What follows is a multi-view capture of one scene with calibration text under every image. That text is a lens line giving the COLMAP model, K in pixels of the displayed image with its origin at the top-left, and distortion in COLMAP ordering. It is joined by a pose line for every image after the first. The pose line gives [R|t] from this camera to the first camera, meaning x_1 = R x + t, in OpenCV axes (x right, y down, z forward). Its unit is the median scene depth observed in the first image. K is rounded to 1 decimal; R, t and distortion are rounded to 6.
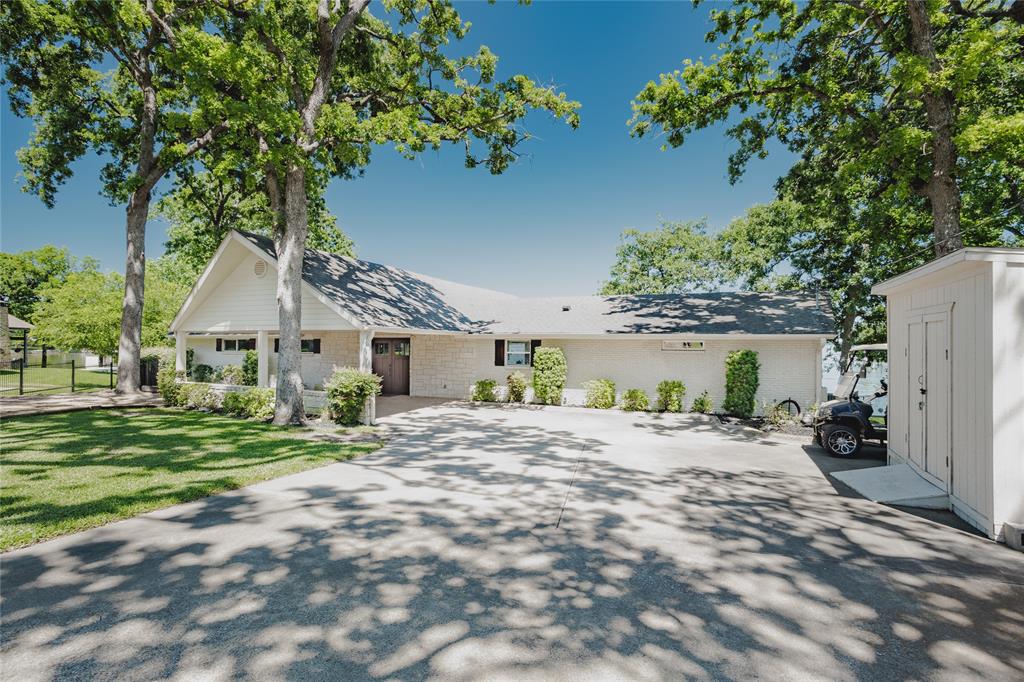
lens RADIAL K [[504.6, 0, 502.9], [0, 504.6, 336.0], [0, 0, 1]] dist [-0.032128, 0.007683]
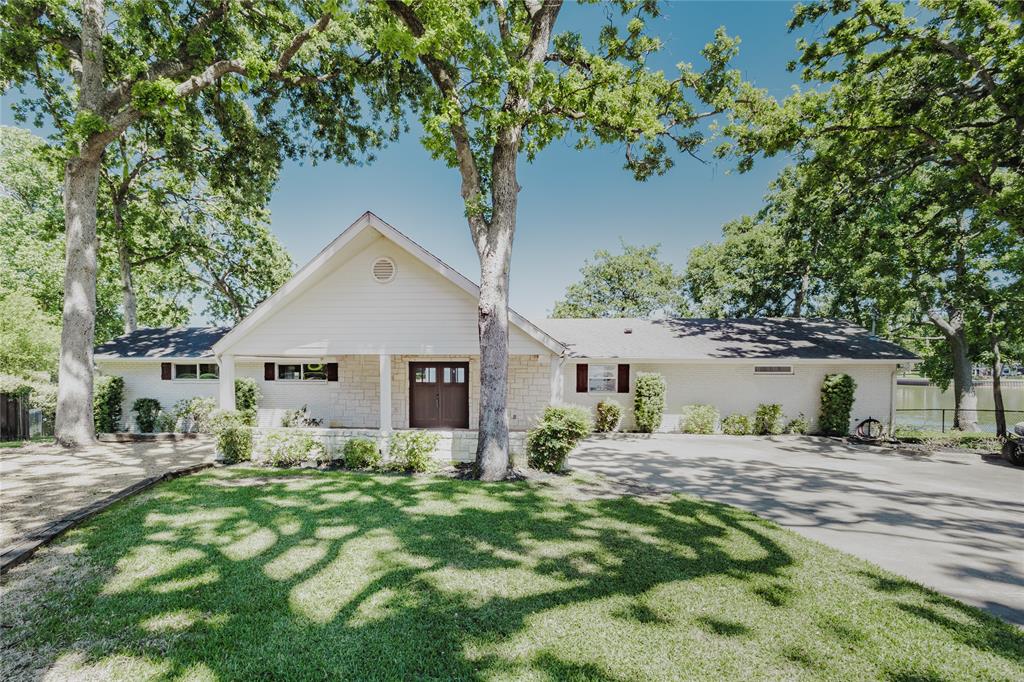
lens RADIAL K [[504.6, 0, 464.6], [0, 504.6, 371.4], [0, 0, 1]] dist [-0.032128, 0.007683]
pose [[0.946093, -0.007550, 0.323808, -0.536792], [-0.002500, 0.999528, 0.030608, -0.006161], [-0.323886, -0.029767, 0.945628, 0.230121]]
